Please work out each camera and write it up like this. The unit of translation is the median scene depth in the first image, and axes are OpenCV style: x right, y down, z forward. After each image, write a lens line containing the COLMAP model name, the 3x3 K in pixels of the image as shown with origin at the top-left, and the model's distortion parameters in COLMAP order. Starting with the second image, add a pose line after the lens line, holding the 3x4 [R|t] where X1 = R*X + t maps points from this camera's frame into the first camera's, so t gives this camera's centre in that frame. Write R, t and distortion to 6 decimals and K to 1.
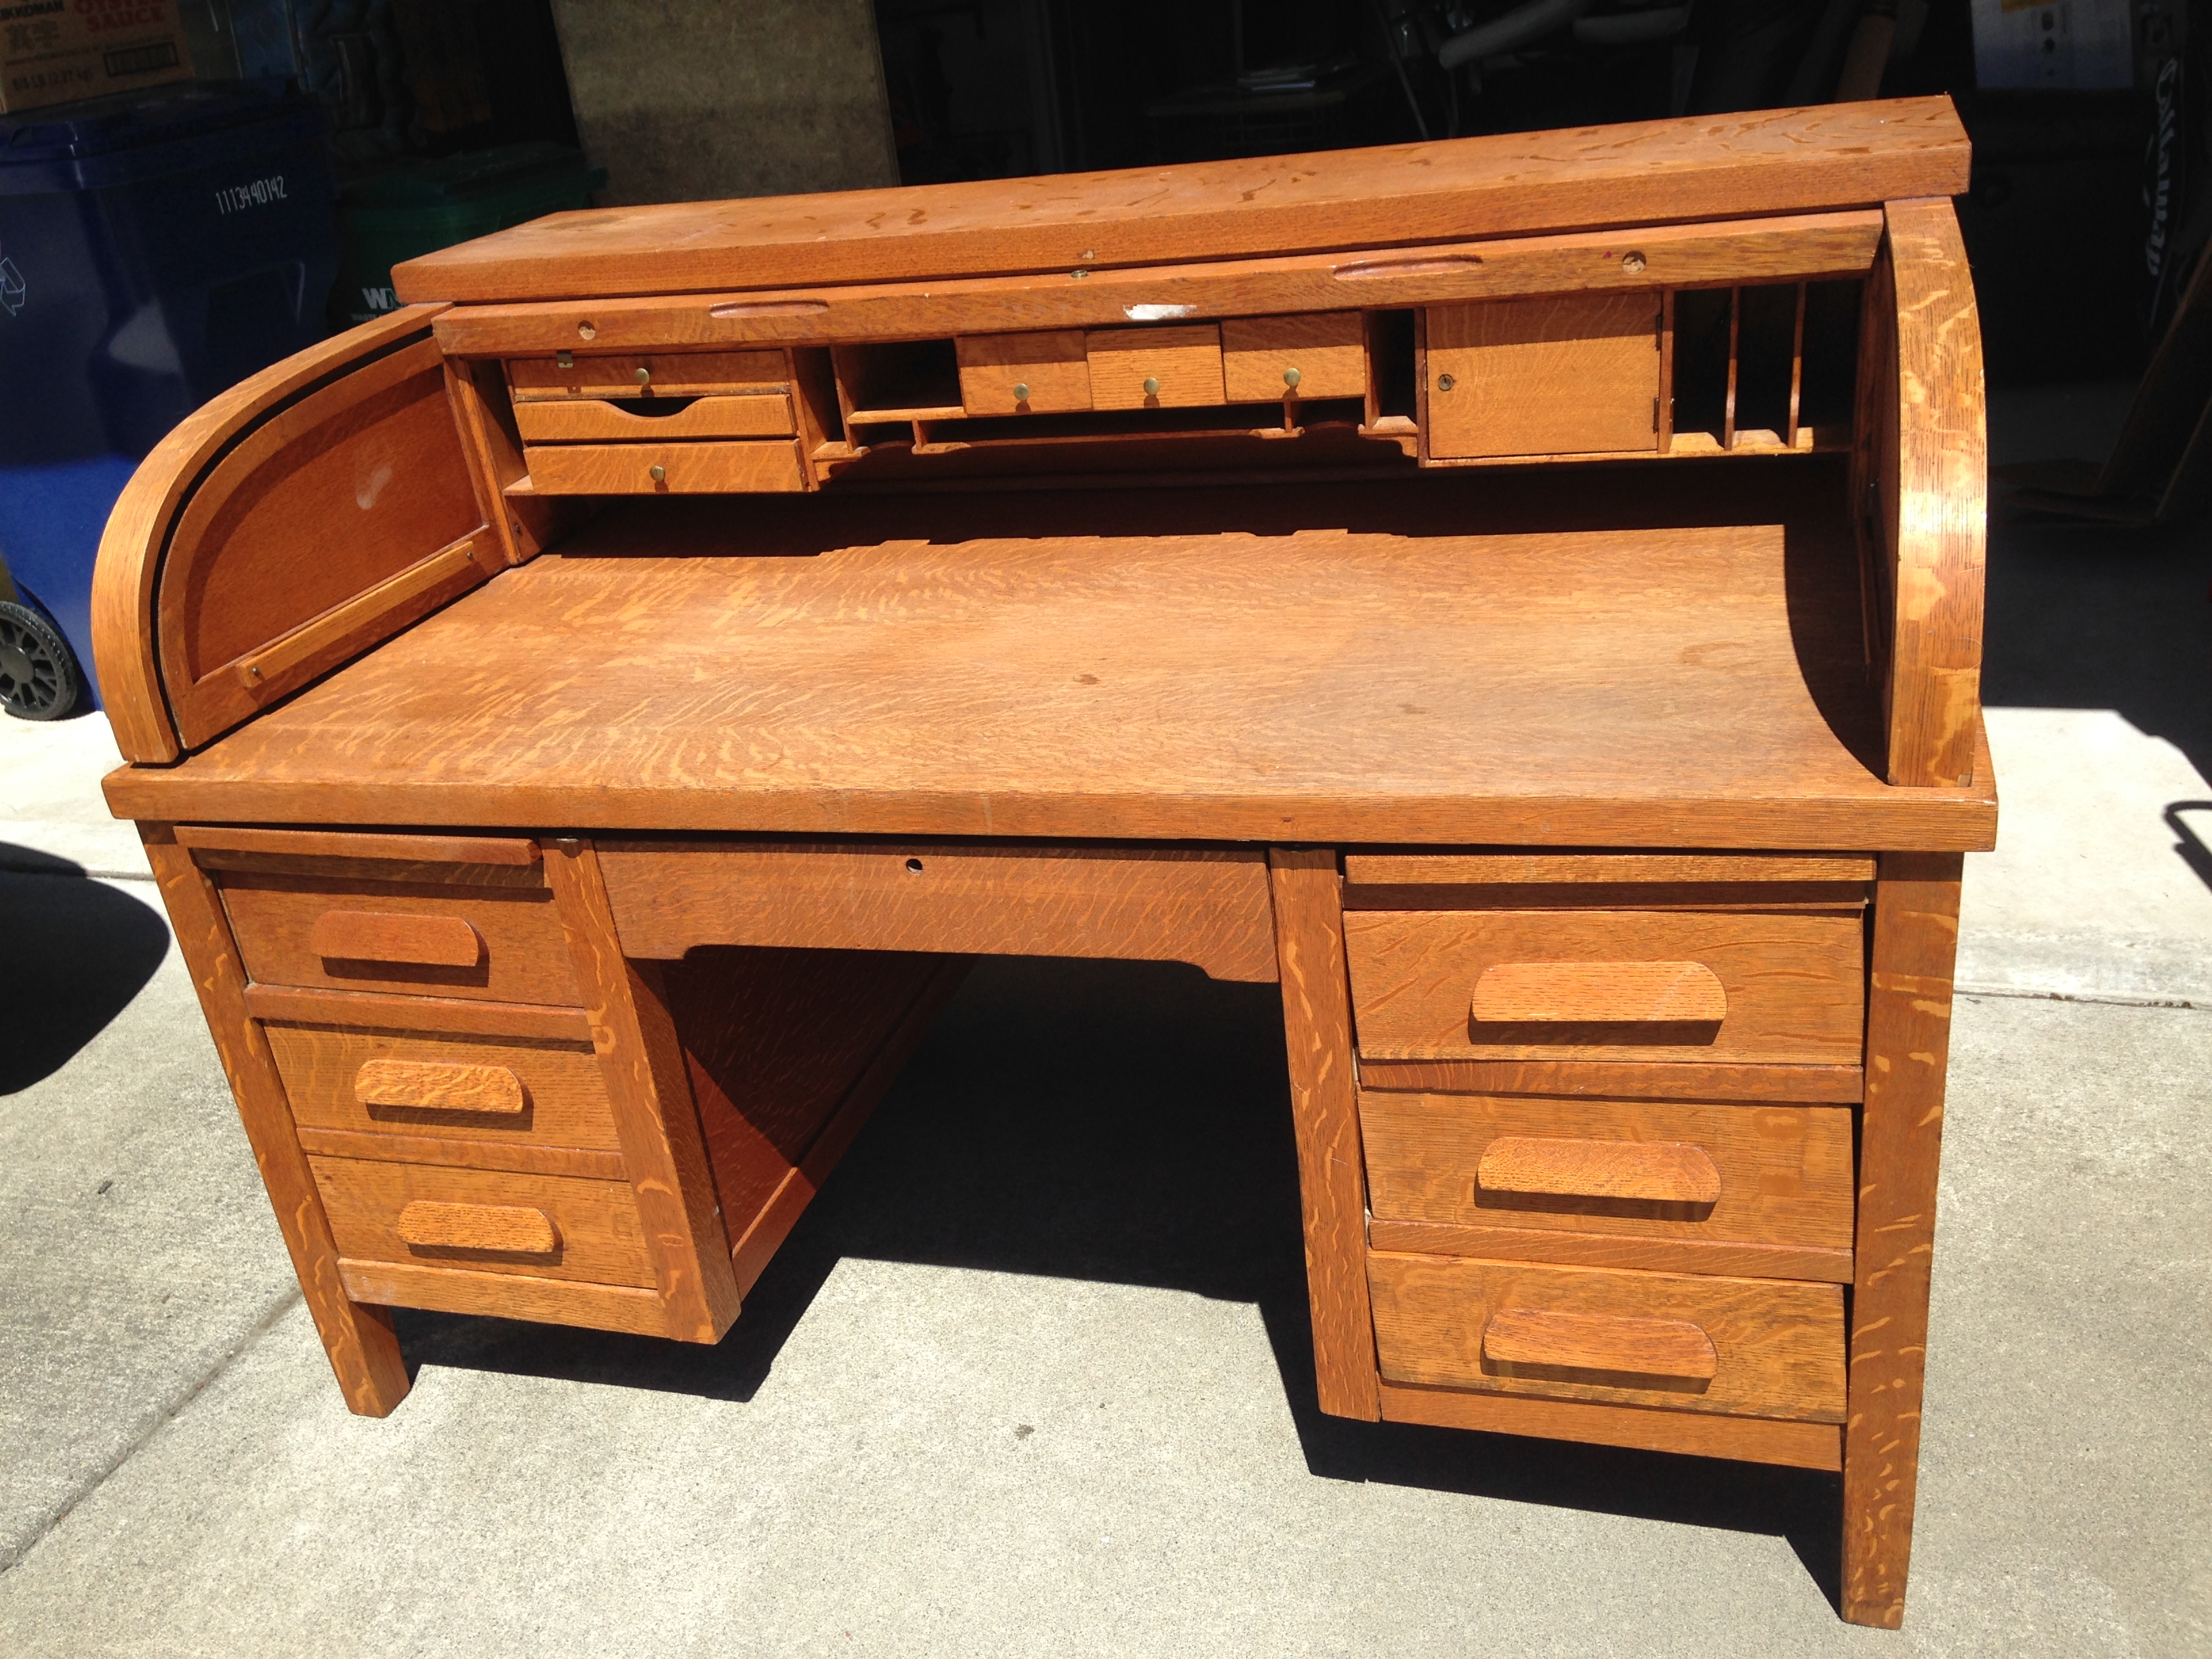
lens RADIAL K [[2048.9, 0, 1042.9], [0, 2048.9, 815.6], [0, 0, 1]] dist [0.124798, -0.164546]
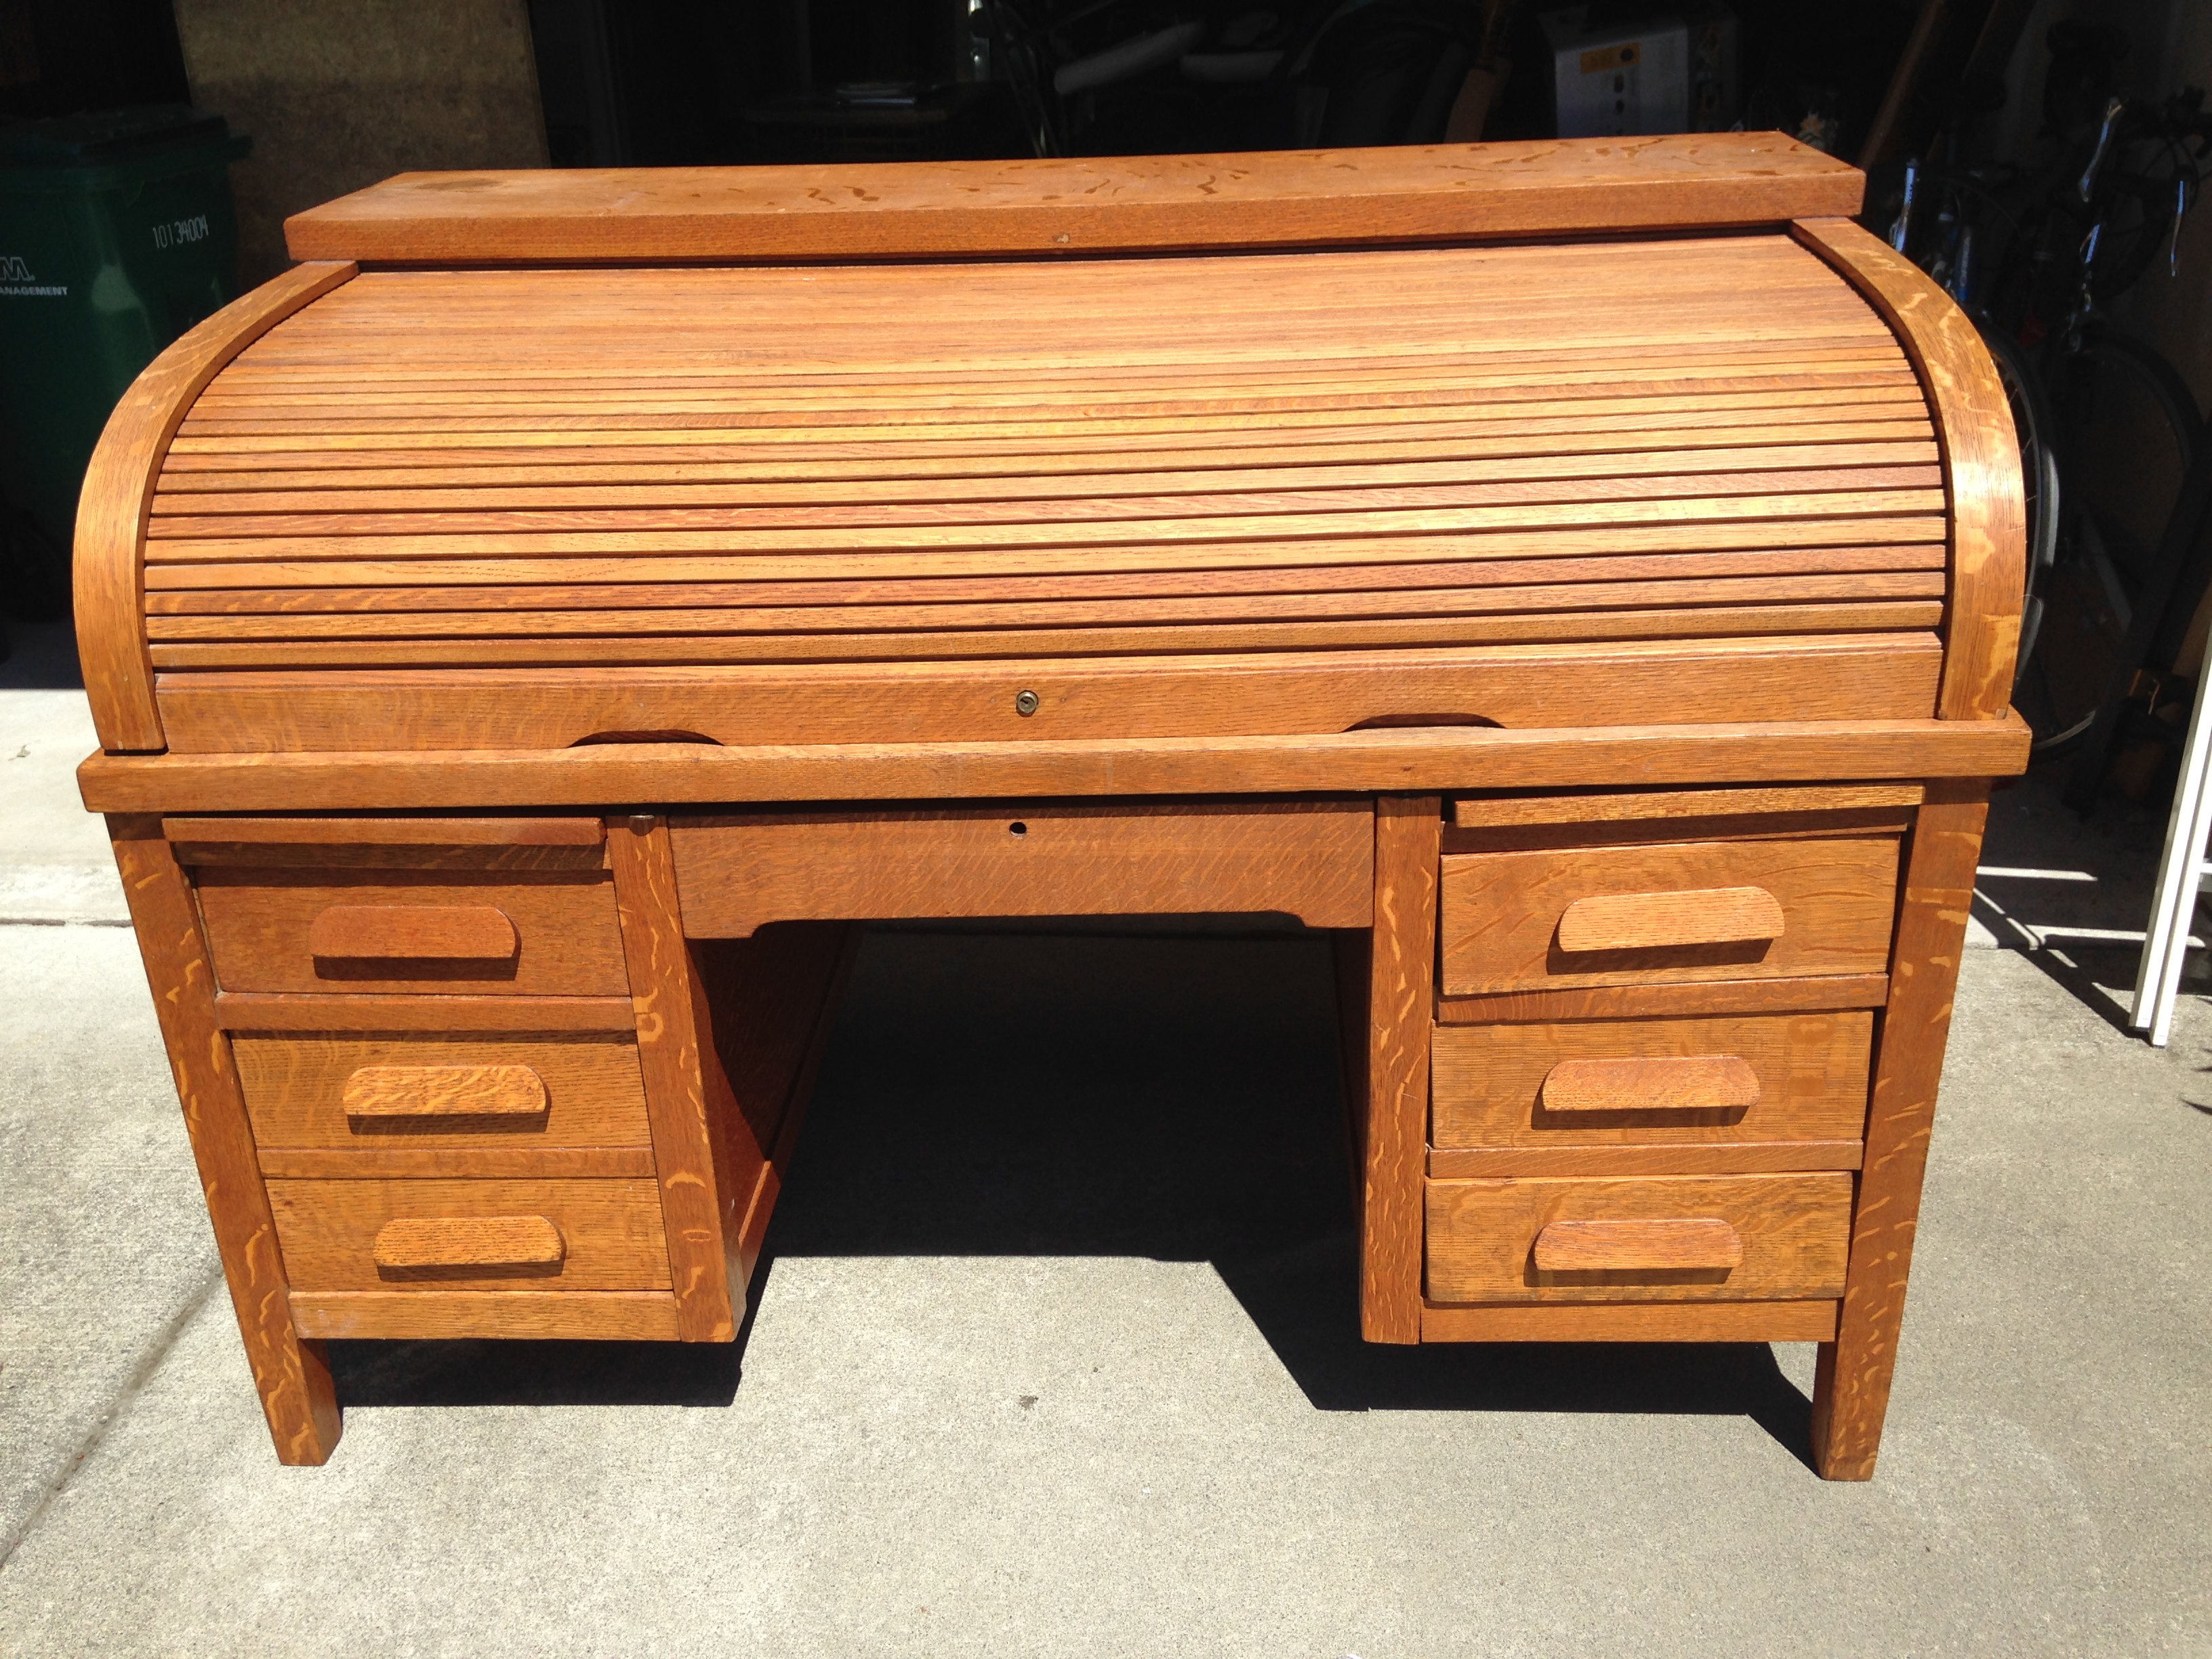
lens RADIAL K [[2081.4, 0, 1106.0], [0, 2081.4, 829.5], [0, 0, 1]] dist [0.131424, -0.181931]
pose [[0.965109, -0.030515, 0.260063, -0.260421], [0.032615, 0.999461, -0.003762, 0.026986], [-0.259808, 0.012112, 0.965584, -0.002406]]
